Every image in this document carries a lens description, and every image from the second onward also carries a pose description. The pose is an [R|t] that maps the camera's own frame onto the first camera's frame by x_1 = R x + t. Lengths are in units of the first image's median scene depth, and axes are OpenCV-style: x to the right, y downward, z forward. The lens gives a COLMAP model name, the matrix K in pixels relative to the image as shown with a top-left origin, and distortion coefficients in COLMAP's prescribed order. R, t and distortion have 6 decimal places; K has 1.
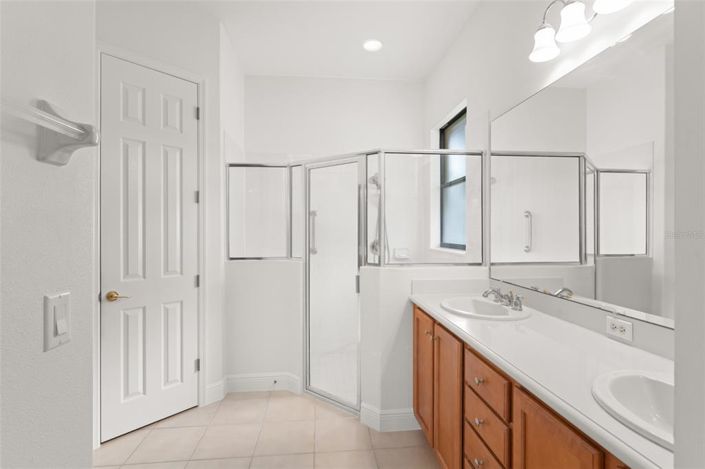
lens RADIAL K [[344.4, 0, 352.5], [0, 344.4, 234.5], [0, 0, 1]] dist [-0.001288, 0.000127]
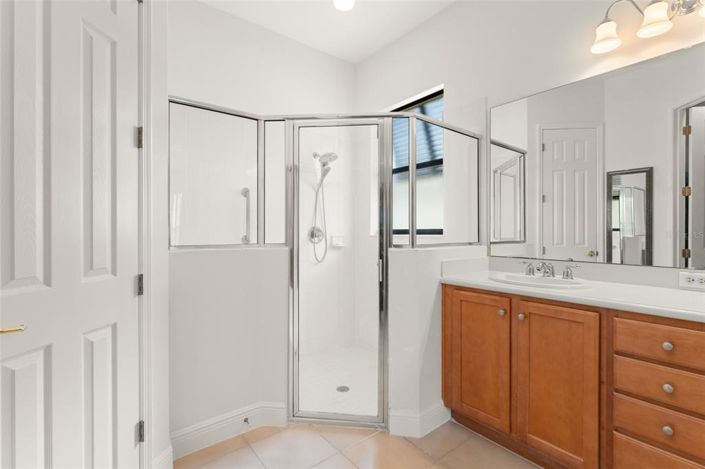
lens RADIAL K [[323.7, 0, 352.5], [0, 323.7, 234.5], [0, 0, 1]] dist [-0.001278, -0.000520]
pose [[0.839177, -0.003859, 0.543845, -0.447952], [0.004389, 0.999990, 0.000323, 0.053560], [-0.543841, 0.002116, 0.839186, 0.362654]]
